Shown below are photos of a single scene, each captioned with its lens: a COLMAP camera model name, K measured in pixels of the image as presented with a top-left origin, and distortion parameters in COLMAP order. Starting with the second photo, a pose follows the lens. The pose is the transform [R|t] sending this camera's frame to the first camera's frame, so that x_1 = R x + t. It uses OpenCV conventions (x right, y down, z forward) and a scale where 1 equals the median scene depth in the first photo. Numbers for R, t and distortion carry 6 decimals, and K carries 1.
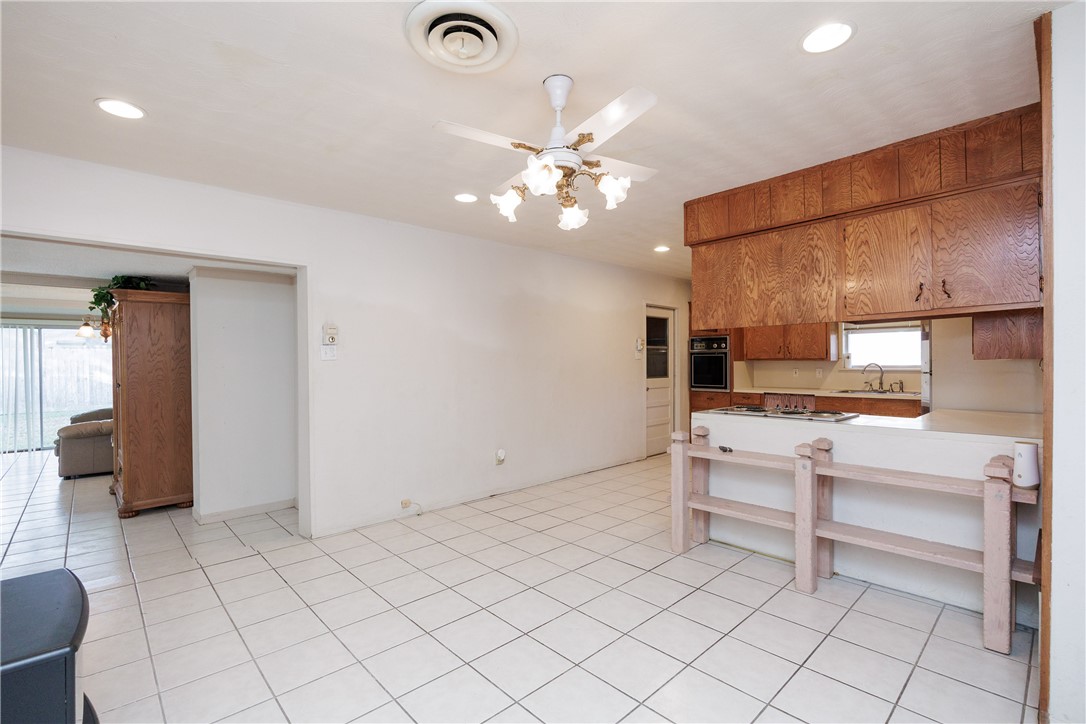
lens RADIAL K [[498.2, 0, 542.4], [0, 498.2, 363.8], [0, 0, 1]] dist [-0.018015, 0.000424]
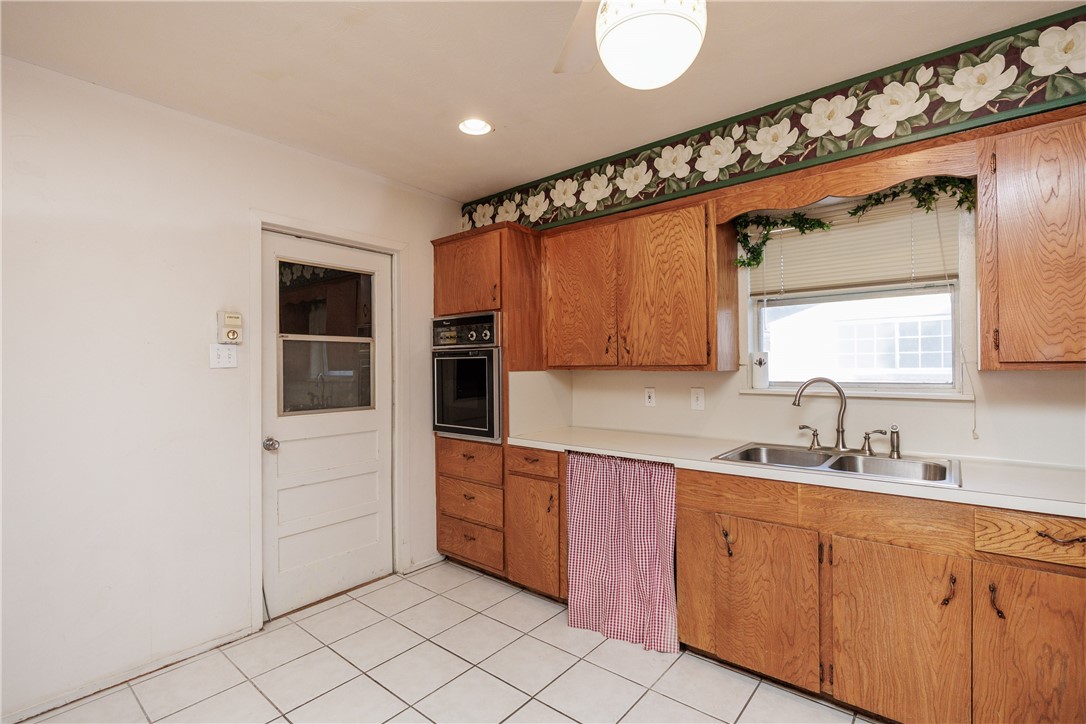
lens RADIAL K [[498.2, 0, 539.7], [0, 498.2, 365.7], [0, 0, 1]] dist [-0.018015, 0.000424]
pose [[0.991065, -0.000617, 0.133378, 0.415102], [0.001535, 0.999976, -0.006777, -0.008707], [-0.133371, 0.006921, 0.991042, 0.669771]]
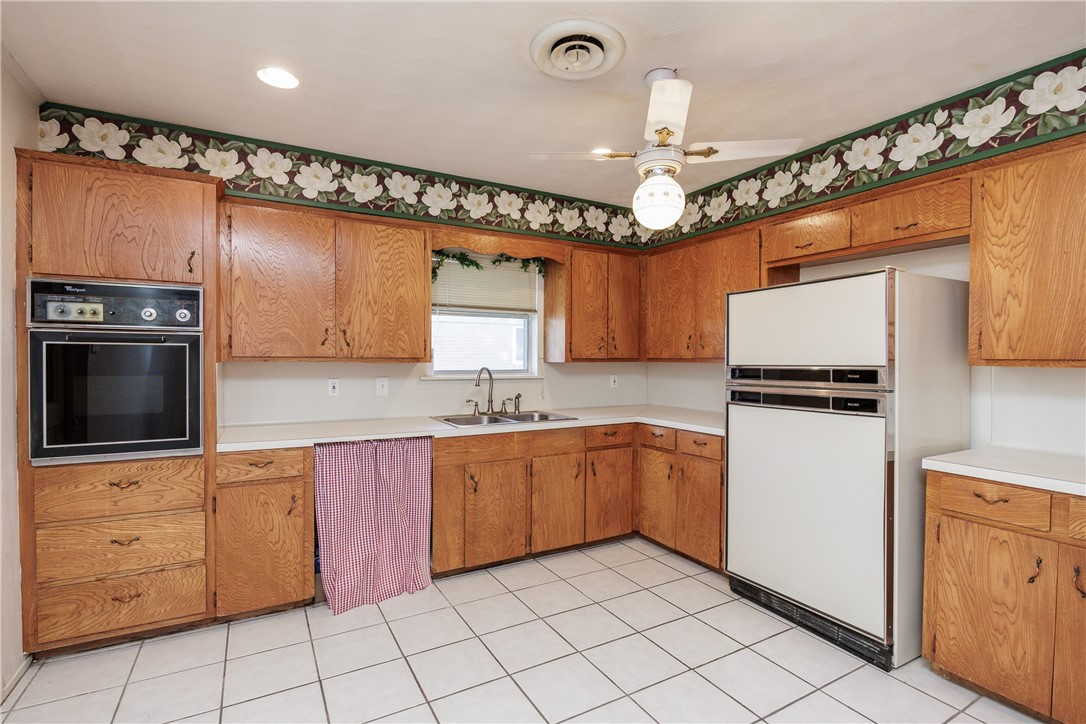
lens RADIAL K [[498.2, 0, 550.3], [0, 498.2, 366.7], [0, 0, 1]] dist [-0.018015, 0.000424]
pose [[0.229918, -0.007615, 0.973180, 0.119789], [-0.001711, 0.999965, 0.008228, -0.007119], [-0.973209, -0.003557, 0.229896, 0.812823]]
